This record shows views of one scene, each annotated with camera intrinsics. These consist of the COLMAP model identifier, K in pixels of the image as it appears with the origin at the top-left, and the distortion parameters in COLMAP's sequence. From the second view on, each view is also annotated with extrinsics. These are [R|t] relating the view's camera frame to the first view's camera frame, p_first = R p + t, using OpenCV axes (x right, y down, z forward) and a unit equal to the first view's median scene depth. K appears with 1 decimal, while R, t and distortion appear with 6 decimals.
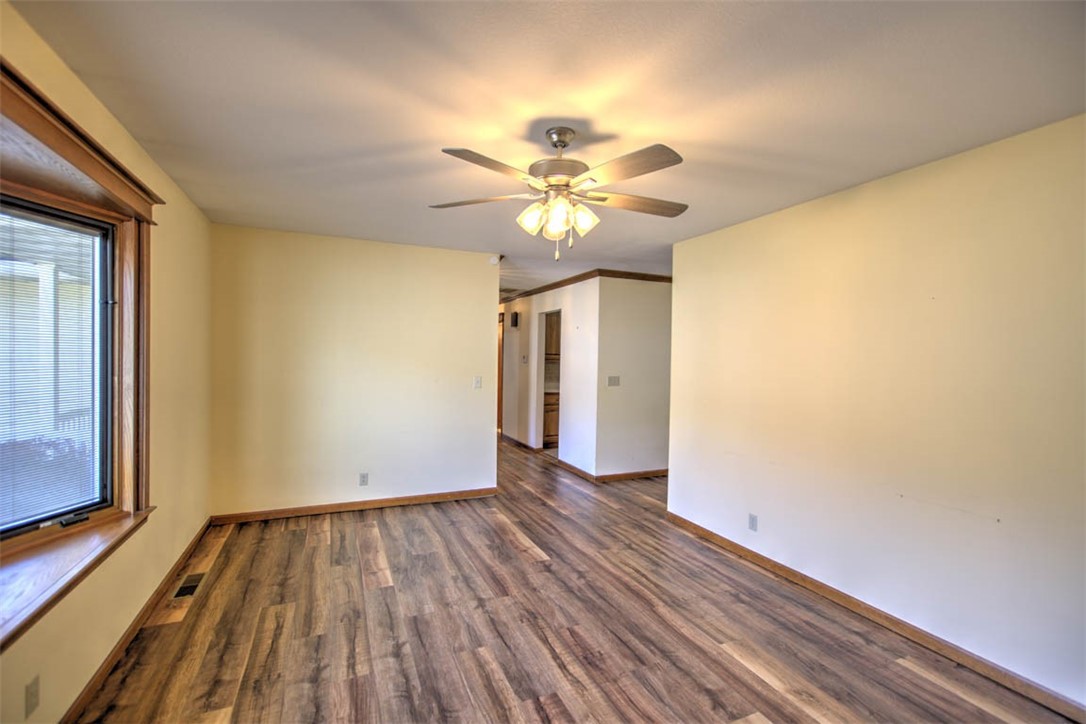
lens RADIAL K [[471.4, 0, 543.4], [0, 471.4, 360.6], [0, 0, 1]] dist [0.007501, -0.002847]
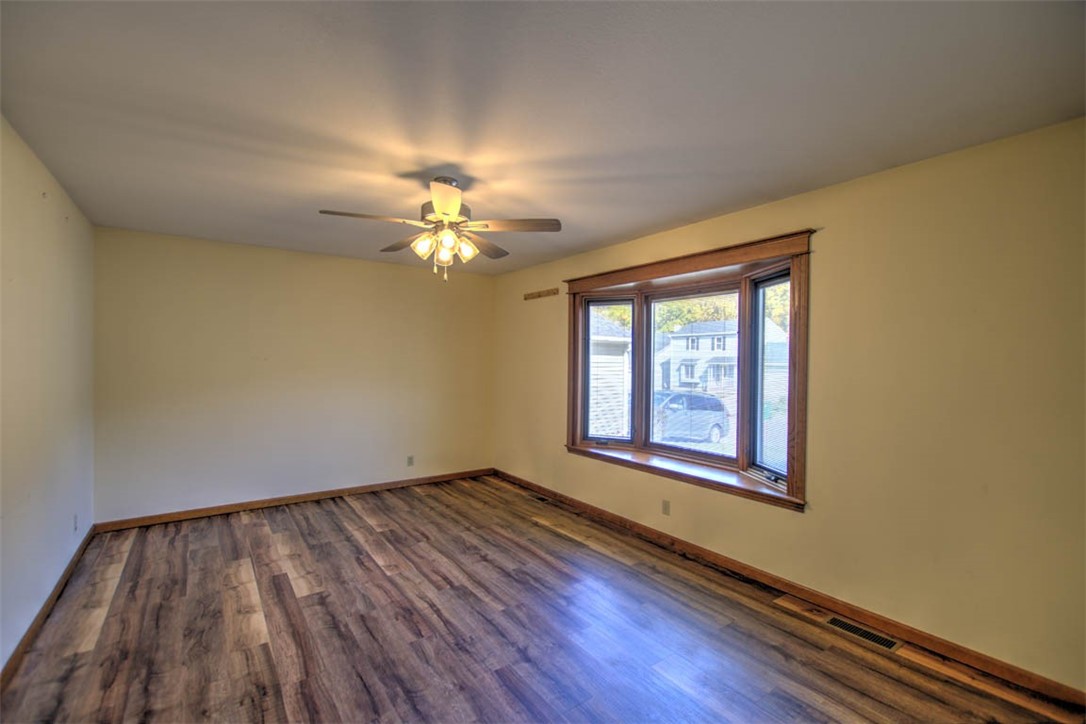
lens RADIAL K [[471.4, 0, 542.2], [0, 471.4, 365.0], [0, 0, 1]] dist [0.007501, -0.002847]
pose [[-0.978610, -0.027289, -0.203904, 0.026041], [-0.030810, 0.999426, 0.014113, -0.016785], [0.203402, 0.020093, -0.978889, 2.138555]]
